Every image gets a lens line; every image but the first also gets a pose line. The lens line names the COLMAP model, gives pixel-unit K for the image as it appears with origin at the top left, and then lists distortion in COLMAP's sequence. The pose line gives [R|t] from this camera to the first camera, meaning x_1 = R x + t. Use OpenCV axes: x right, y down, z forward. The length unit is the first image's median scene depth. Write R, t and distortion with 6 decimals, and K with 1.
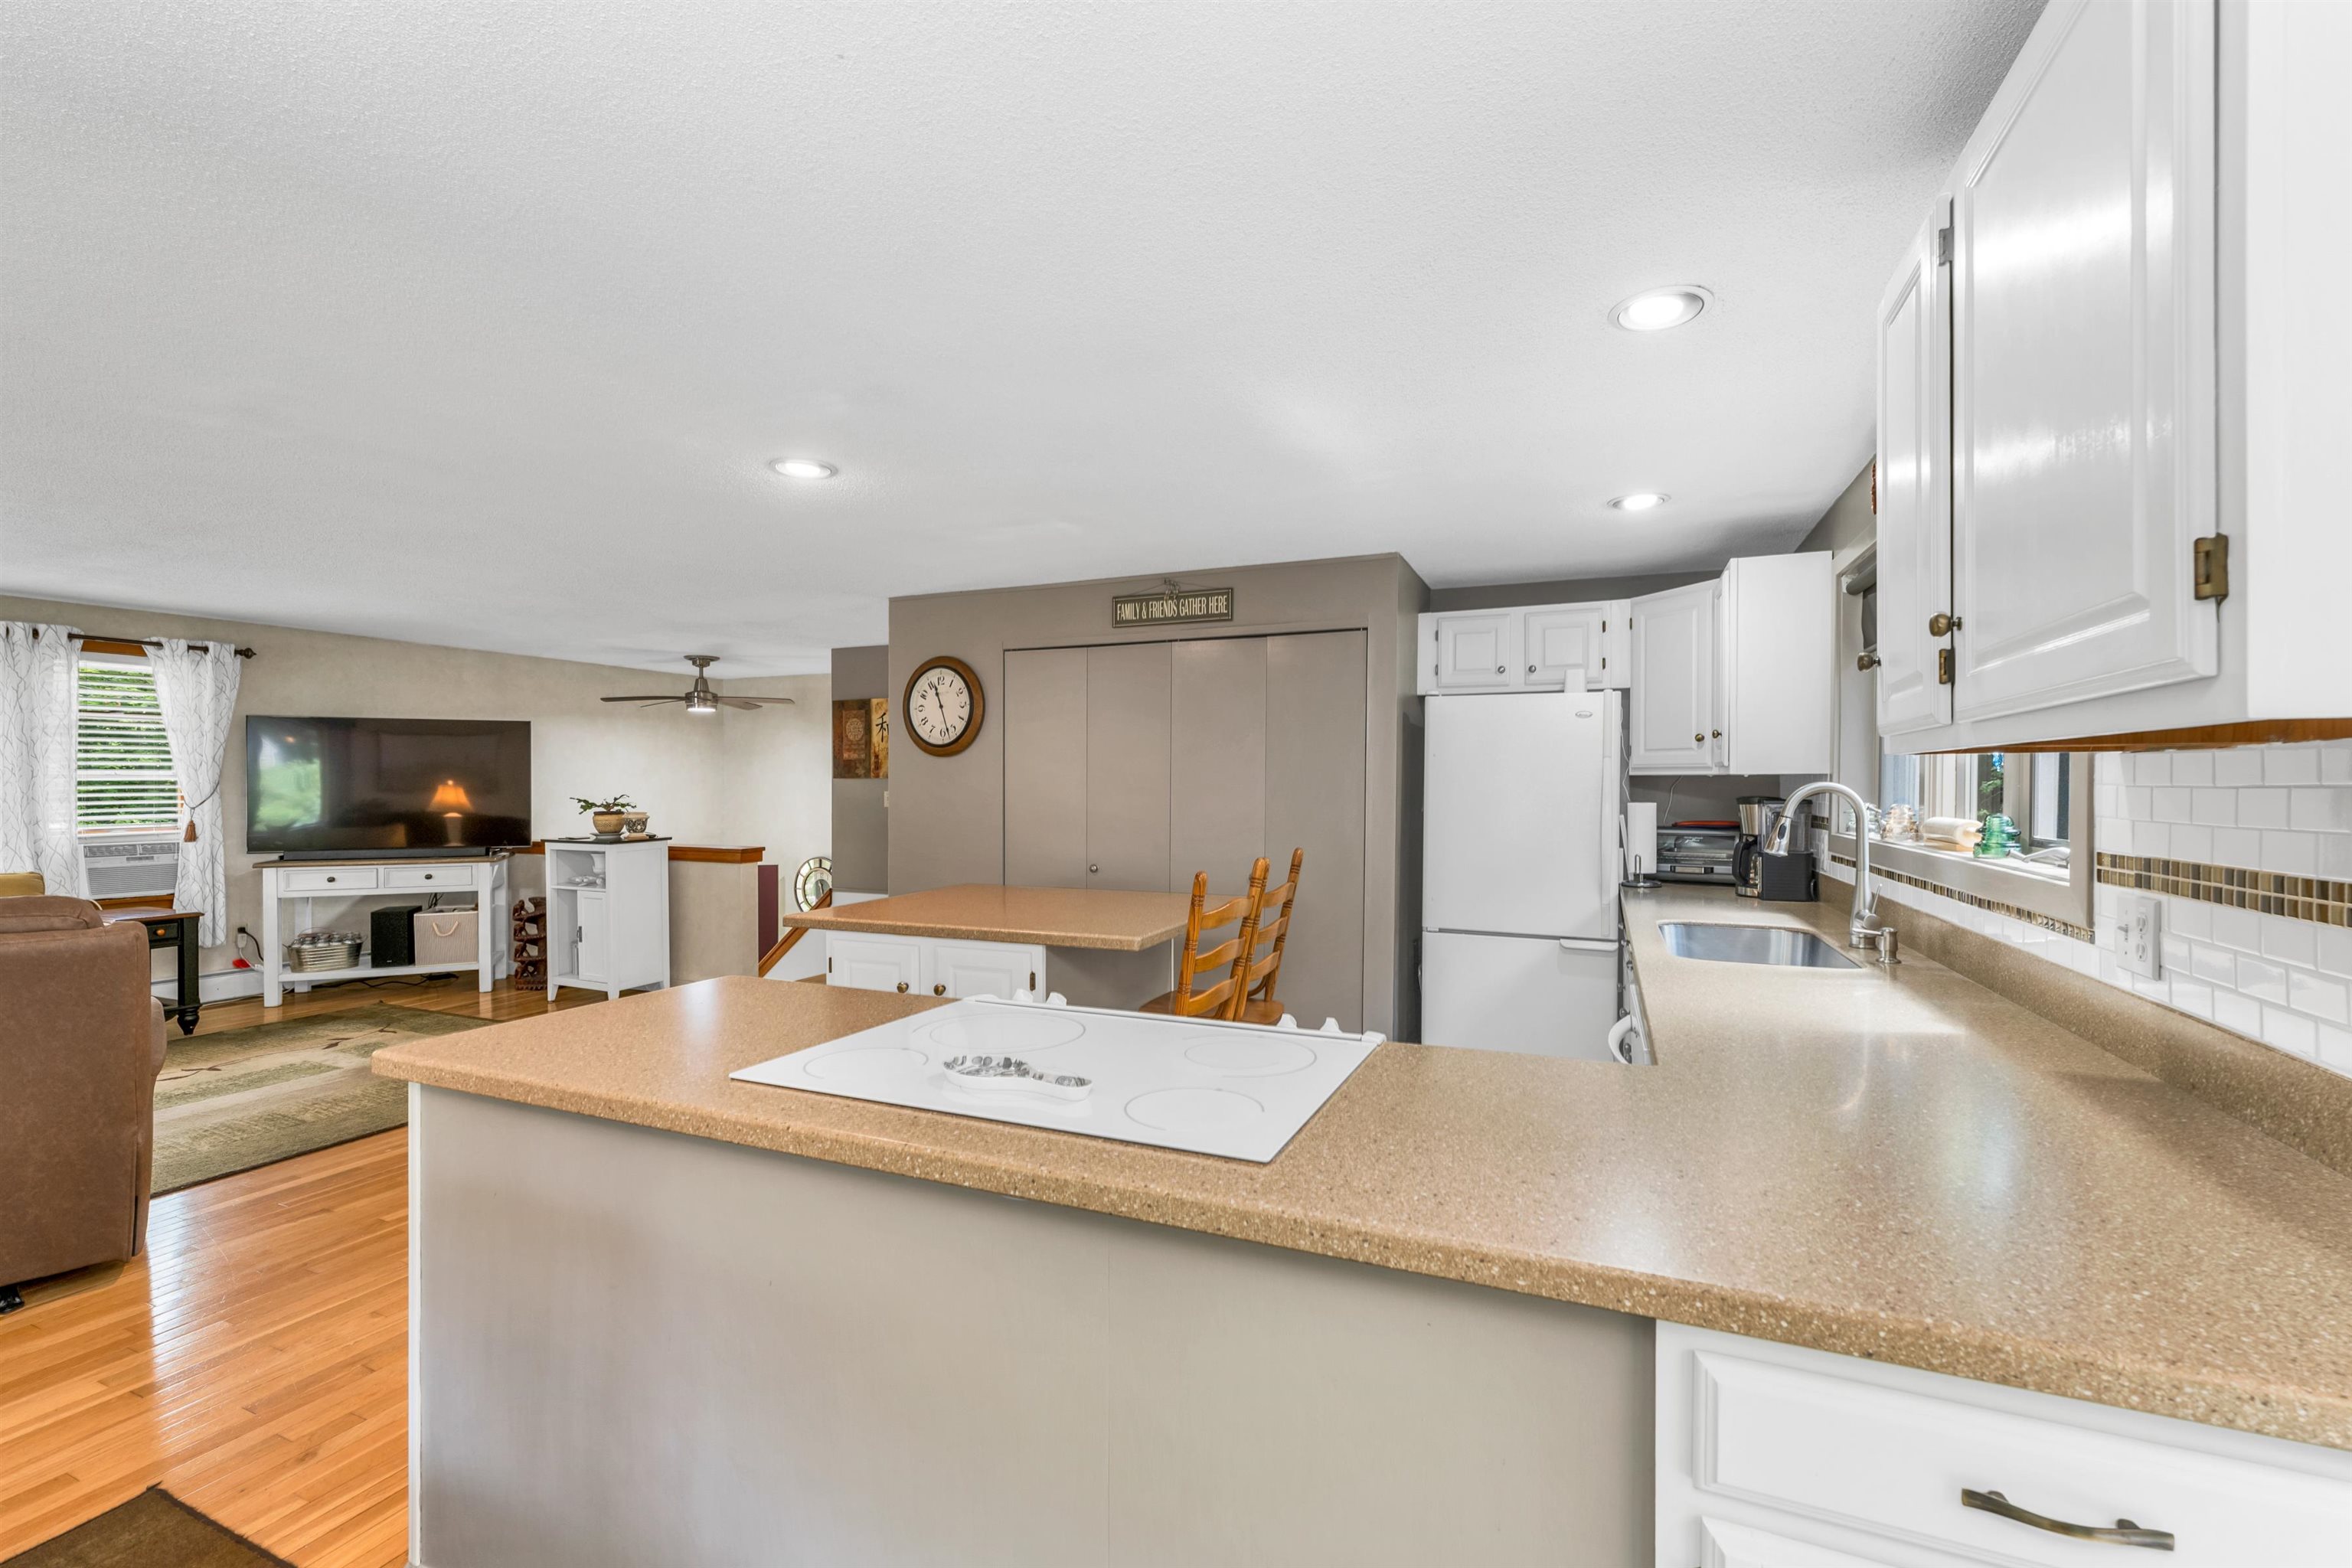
lens RADIAL K [[978.9, 0, 1161.4], [0, 978.9, 784.8], [0, 0, 1]] dist [-0.001564, -0.000613]
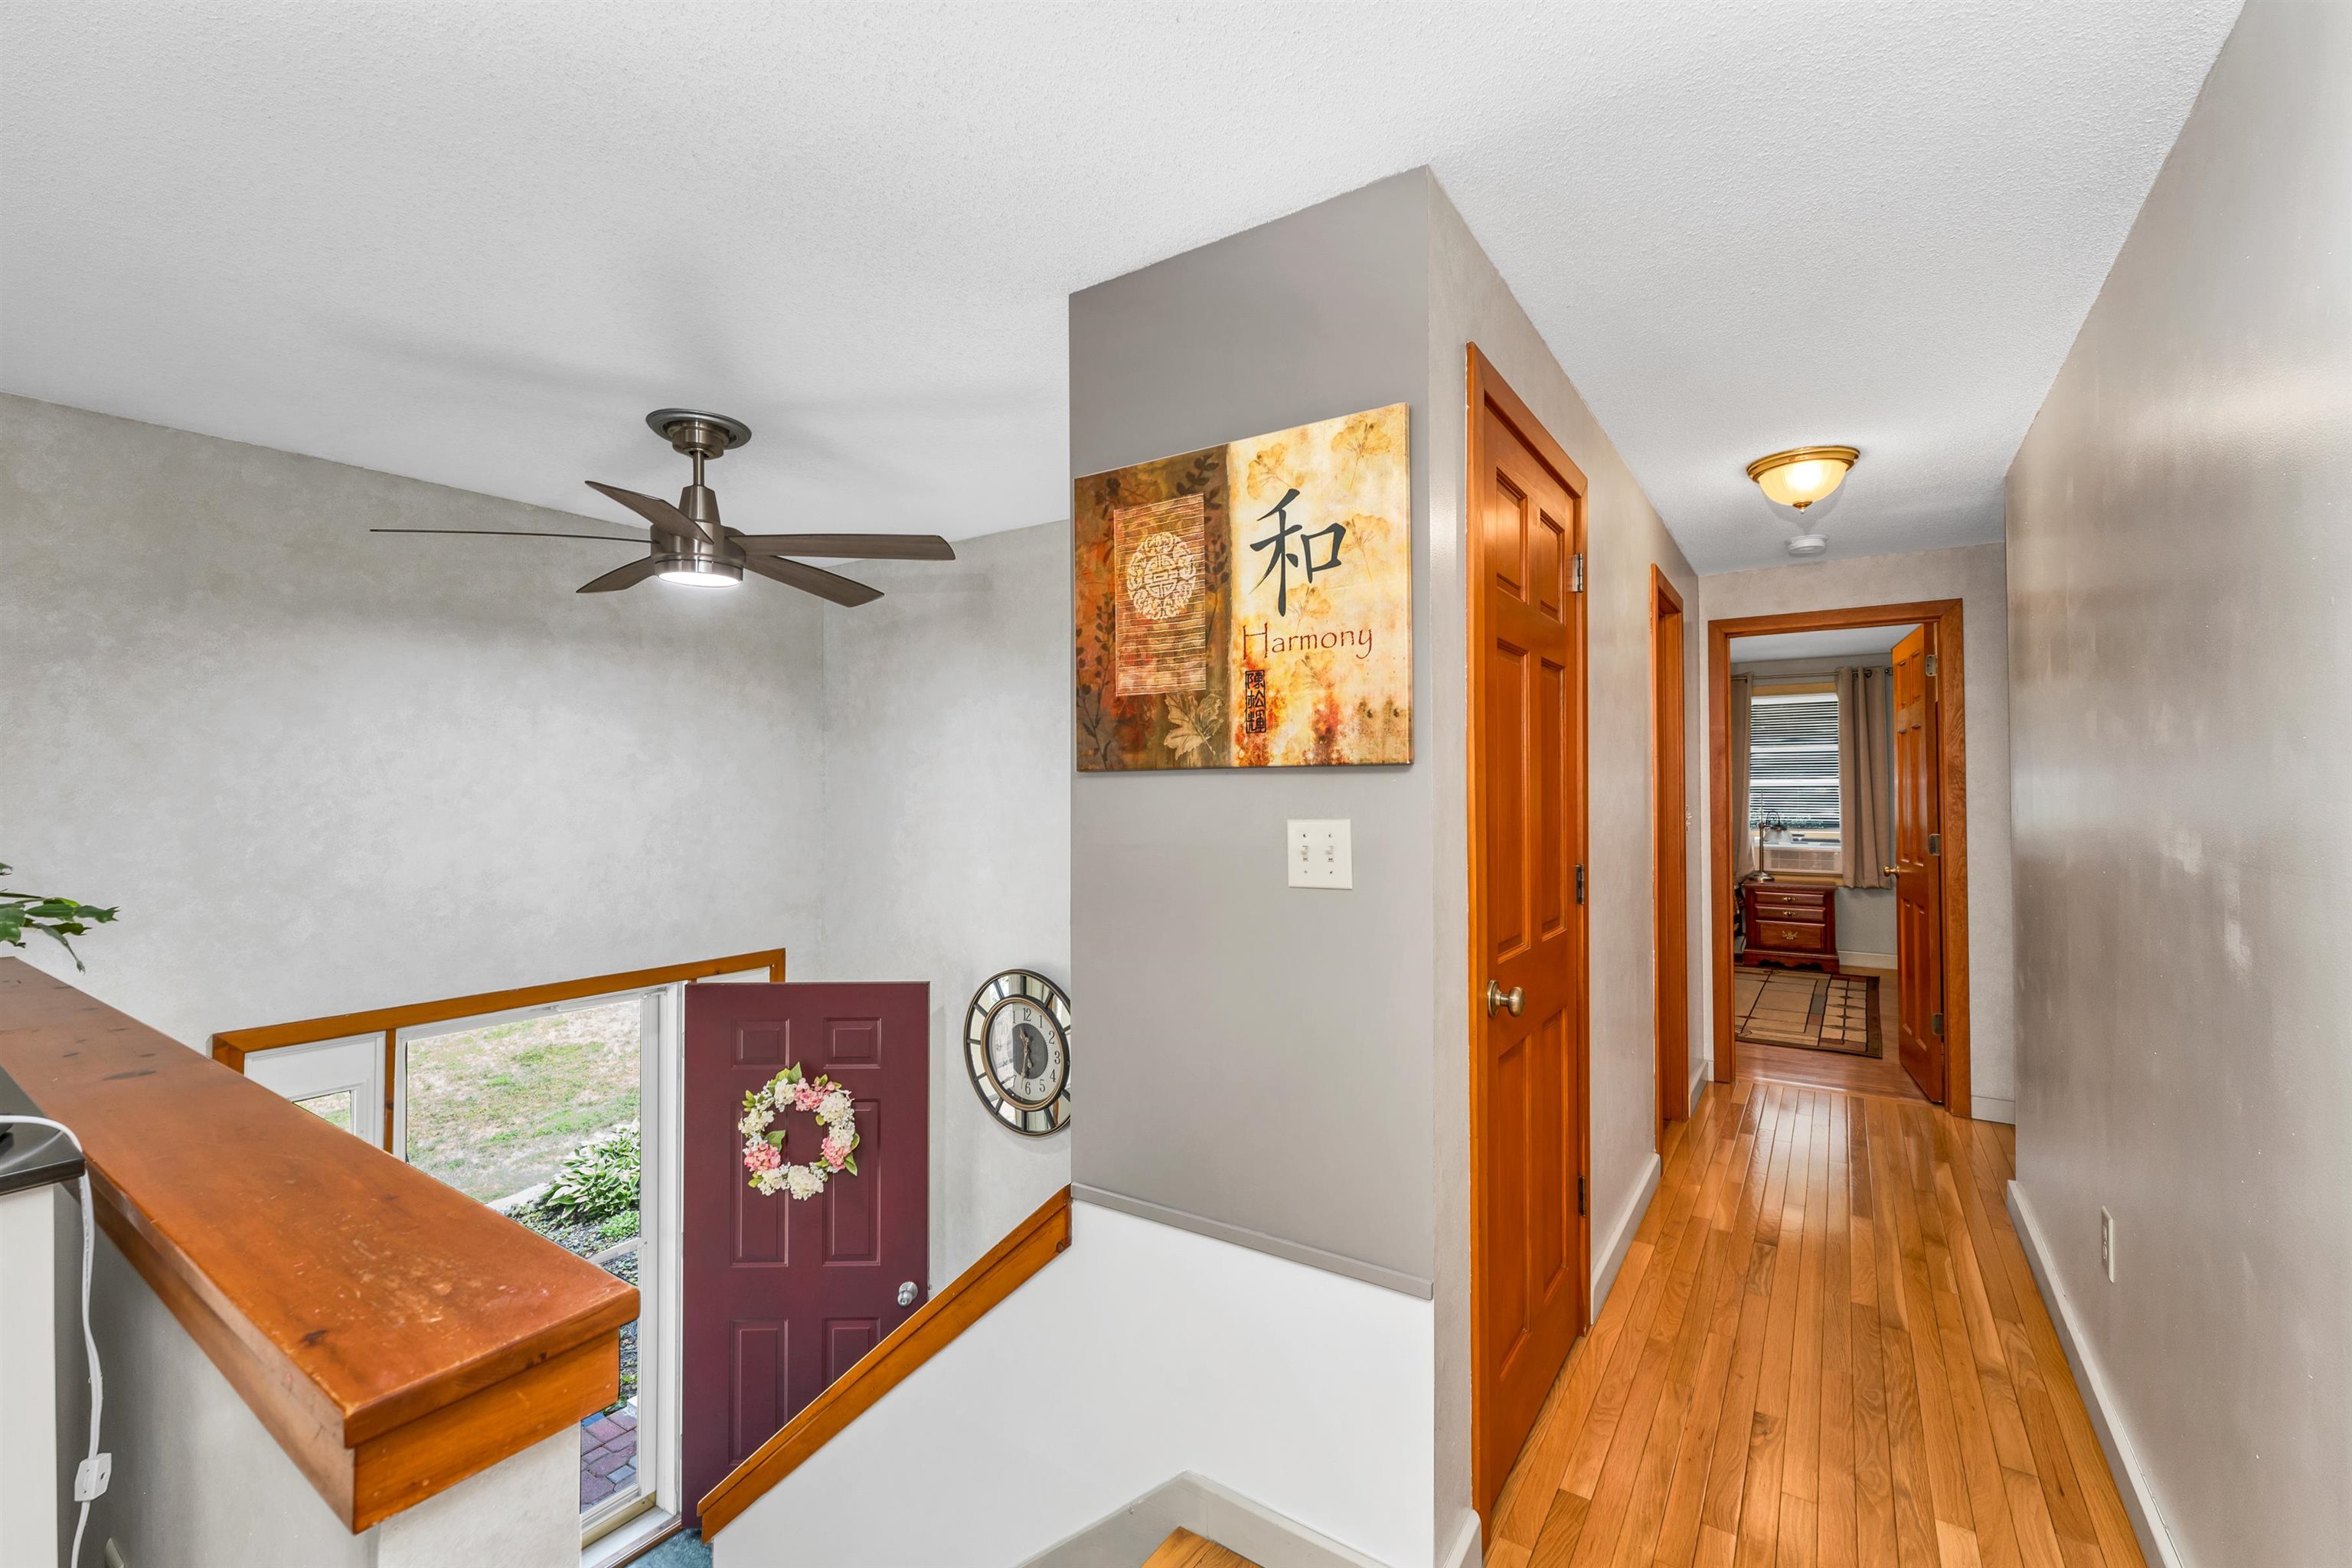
lens RADIAL K [[978.9, 0, 1161.4], [0, 978.9, 784.8], [0, 0, 1]] dist [-0.001564, -0.000613]
pose [[0.982435, -0.005947, -0.186509, -0.314621], [0.005105, 0.999975, -0.004993, -0.001492], [0.186534, 0.003953, 0.982441, 0.887345]]
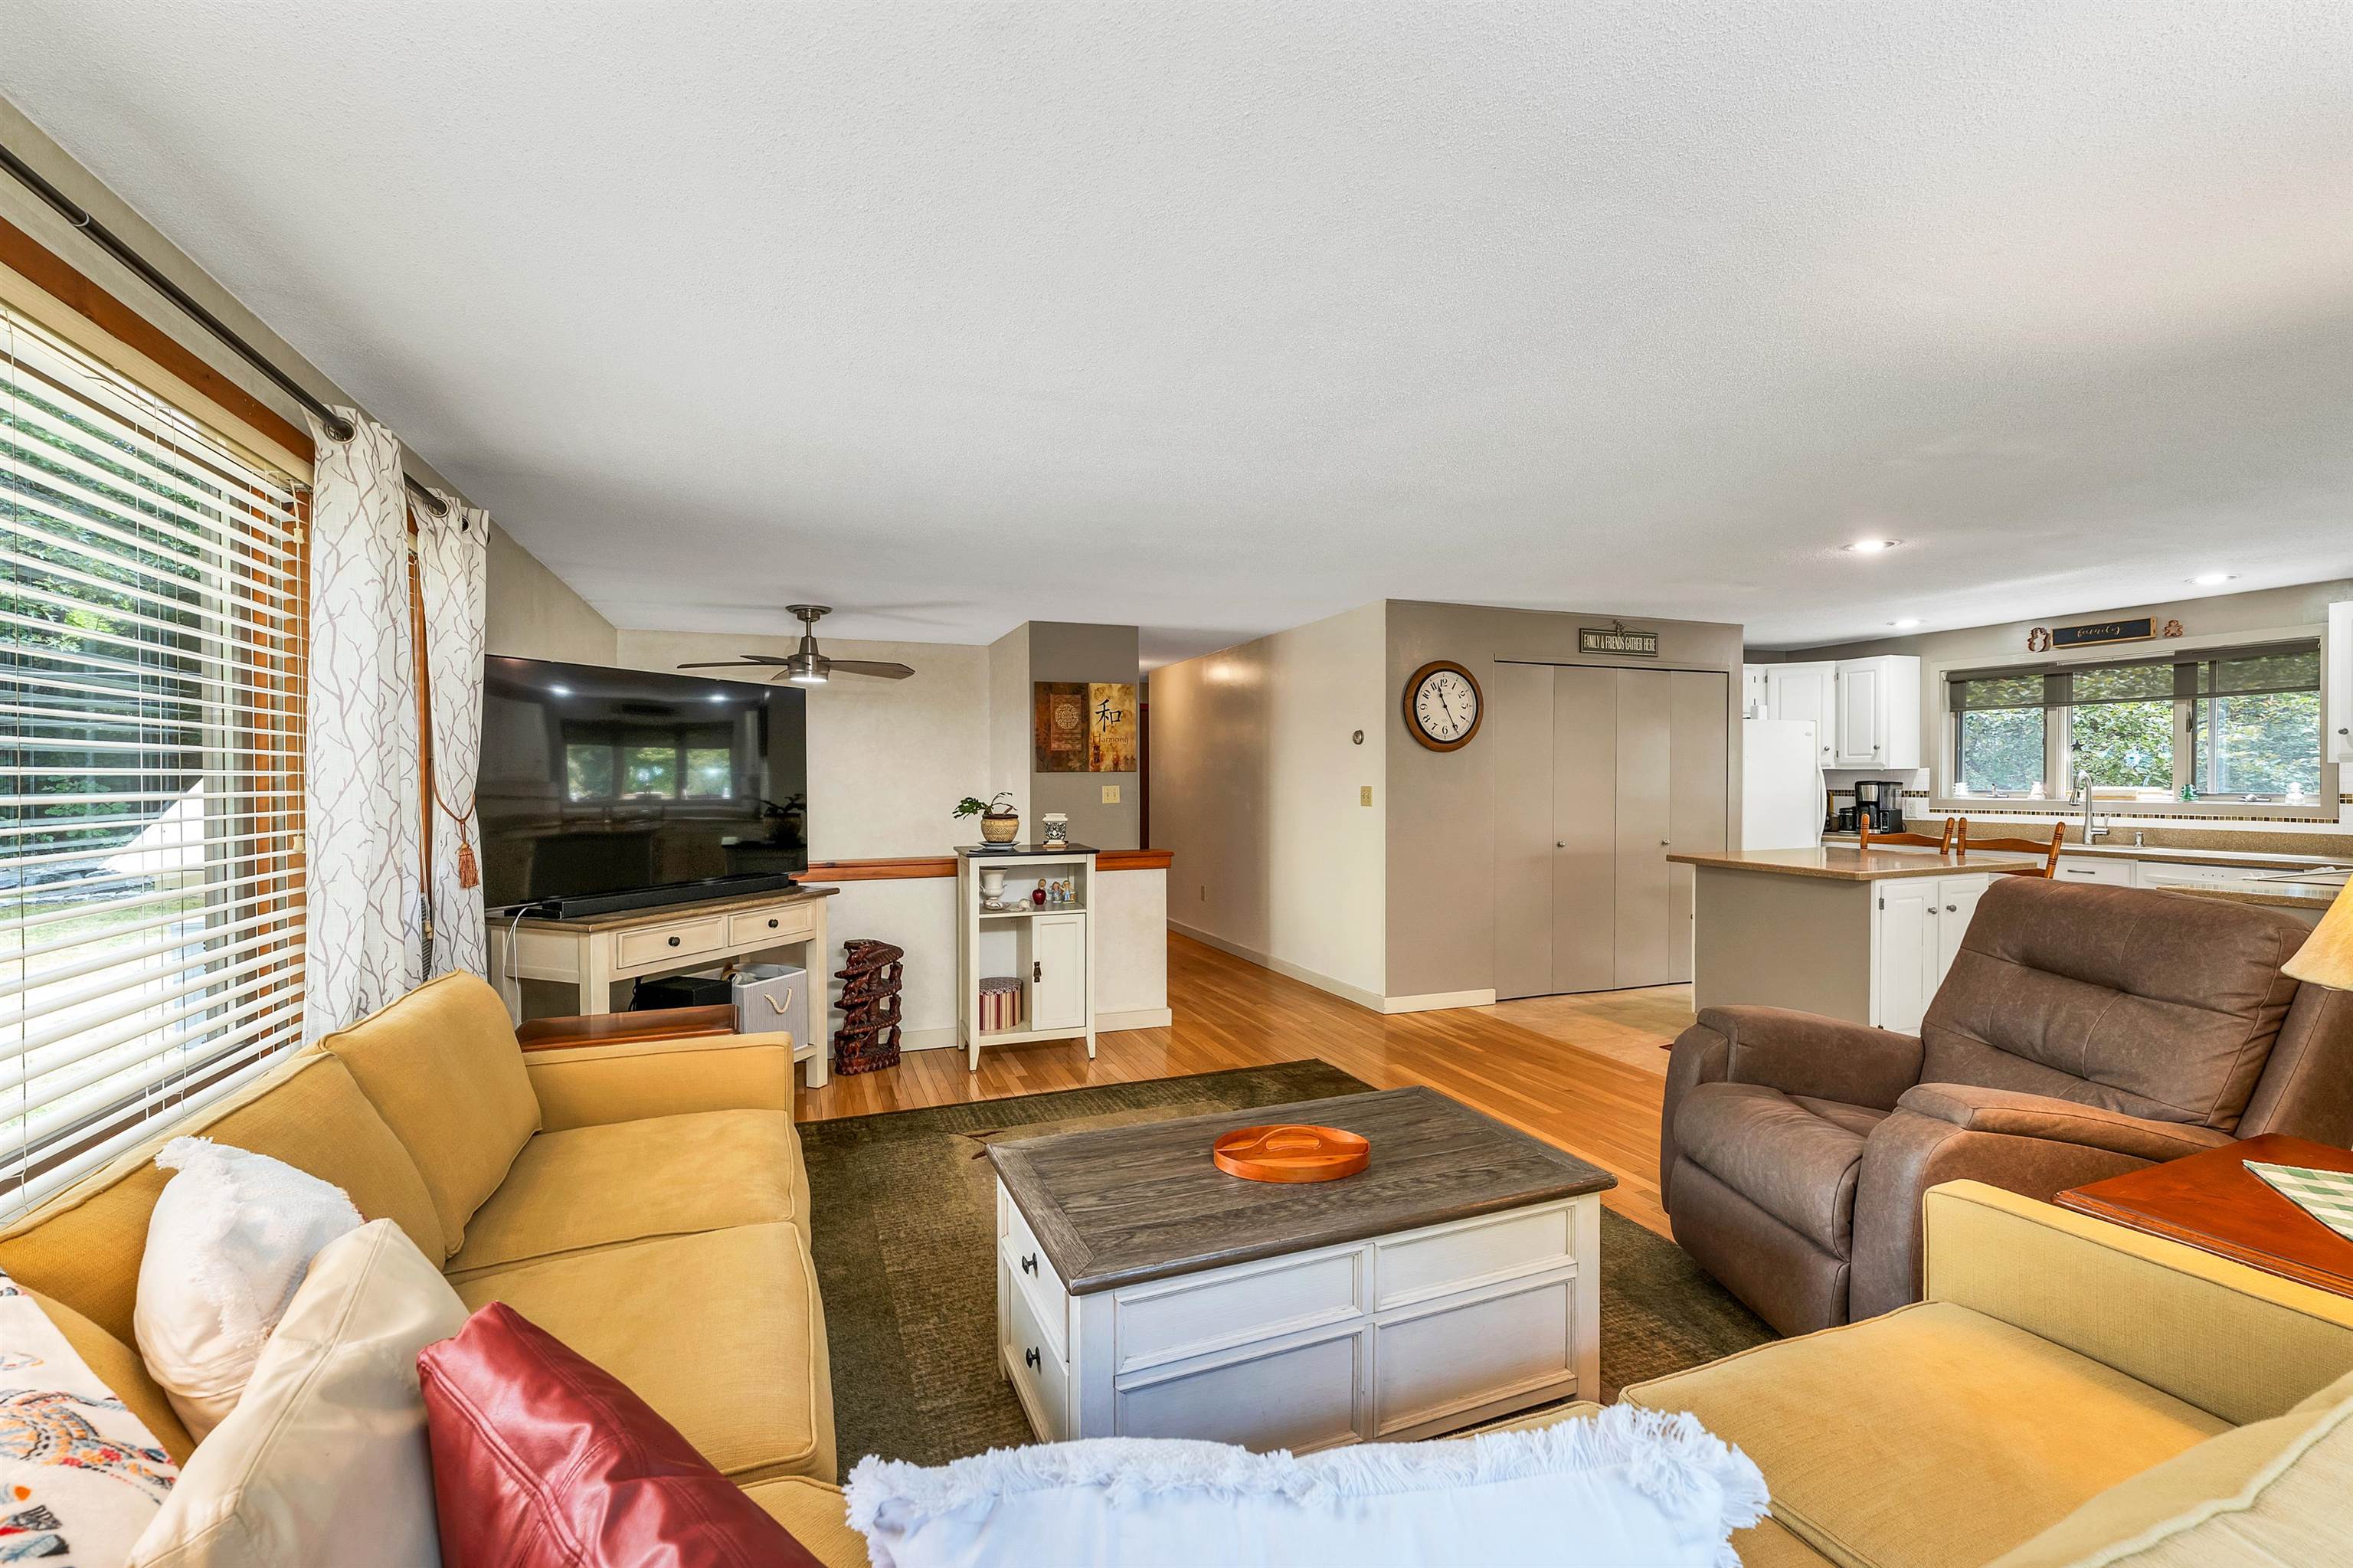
lens RADIAL K [[1007.1, 0, 1176.5], [0, 1007.1, 784.0], [0, 0, 1]] dist [0.002696, -0.000340]
pose [[0.713083, -0.008651, 0.701026, -1.038316], [0.005618, 0.999962, 0.006626, -0.001543], [-0.701057, -0.000786, 0.713105, 0.338067]]
